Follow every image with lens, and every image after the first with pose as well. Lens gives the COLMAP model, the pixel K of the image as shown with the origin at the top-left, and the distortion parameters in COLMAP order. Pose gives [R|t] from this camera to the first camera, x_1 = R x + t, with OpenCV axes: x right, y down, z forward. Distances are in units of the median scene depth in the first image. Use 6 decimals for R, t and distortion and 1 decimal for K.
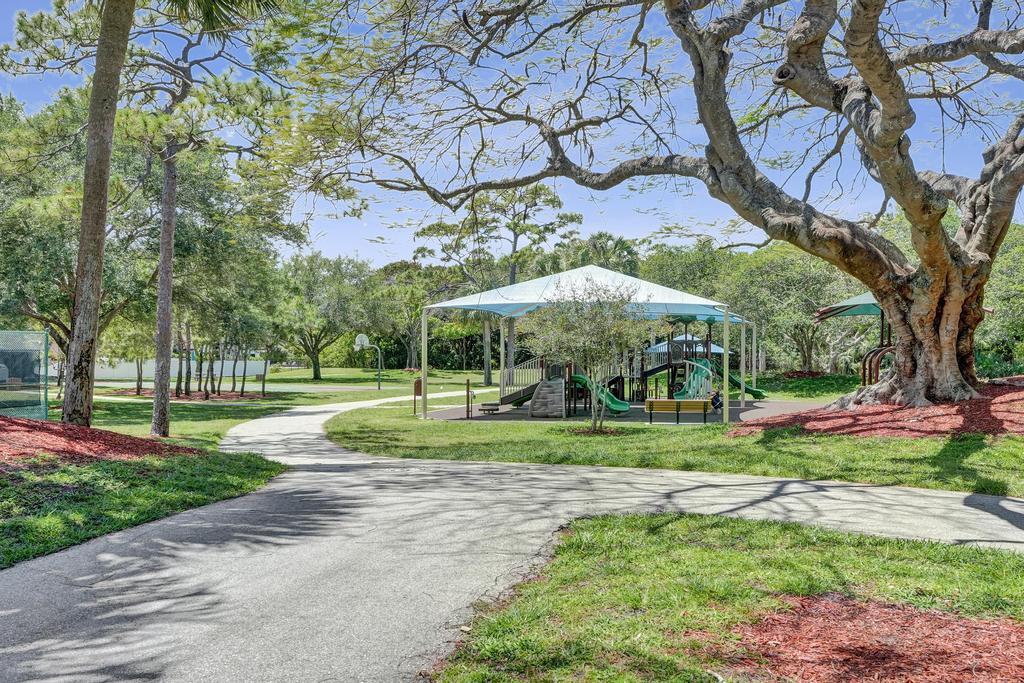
lens RADIAL K [[1039.5, 0, 512.0], [0, 1039.5, 341.5], [0, 0, 1]] dist [0.088436, -0.001040]
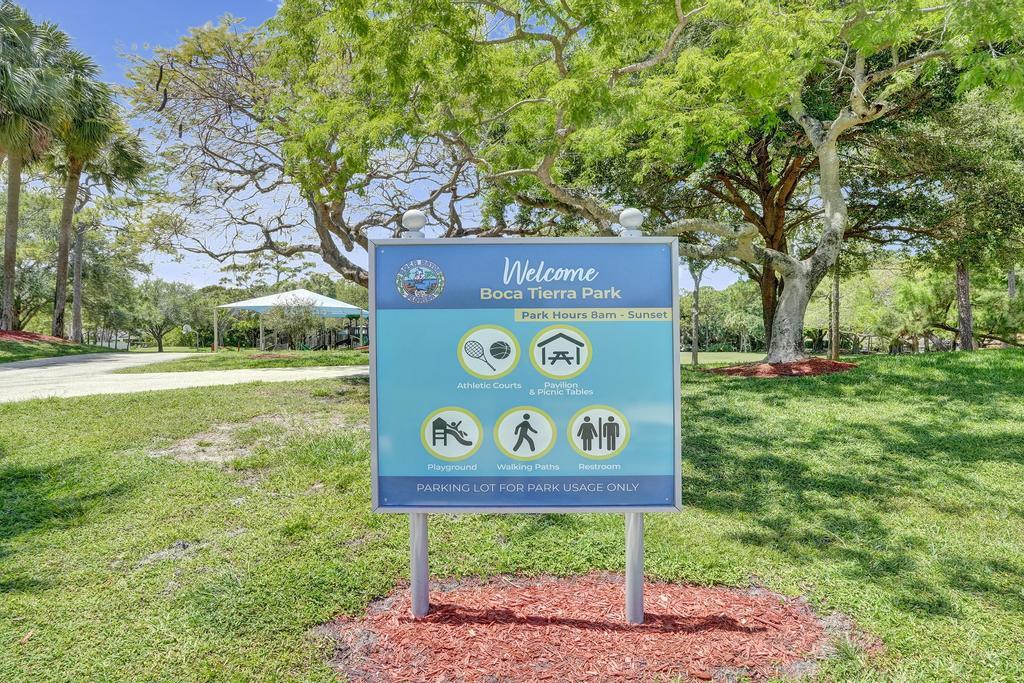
lens RADIAL K [[674.7, 0, 511.5], [0, 674.7, 362.7], [0, 0, 1]] dist [-0.001847, 0.000204]
pose [[0.958183, -0.003723, 0.286130, 0.065540], [-0.004223, 0.999622, 0.027149, 0.026630], [-0.286123, -0.027222, 0.957806, -0.309420]]
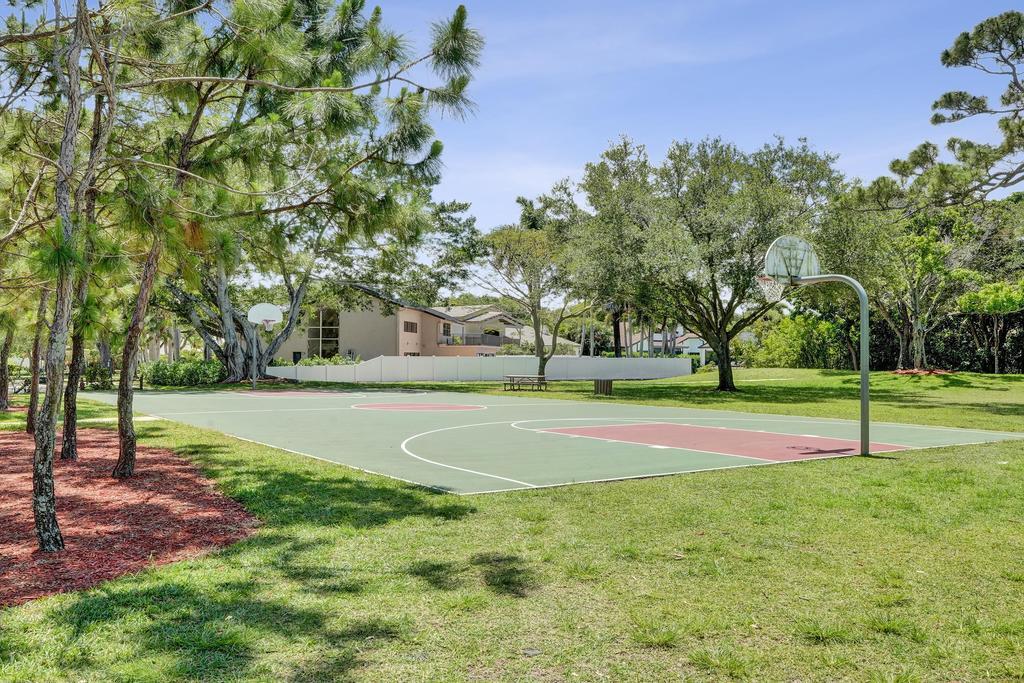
lens RADIAL K [[772.1, 0, 512.0], [0, 772.1, 341.5], [0, 0, 1]] dist [-0.051646, 0.000269]
pose [[0.860814, -0.006384, -0.508879, -0.104436], [0.001381, 0.999947, -0.010209, 0.020680], [0.508917, 0.008085, 0.860777, 0.766858]]
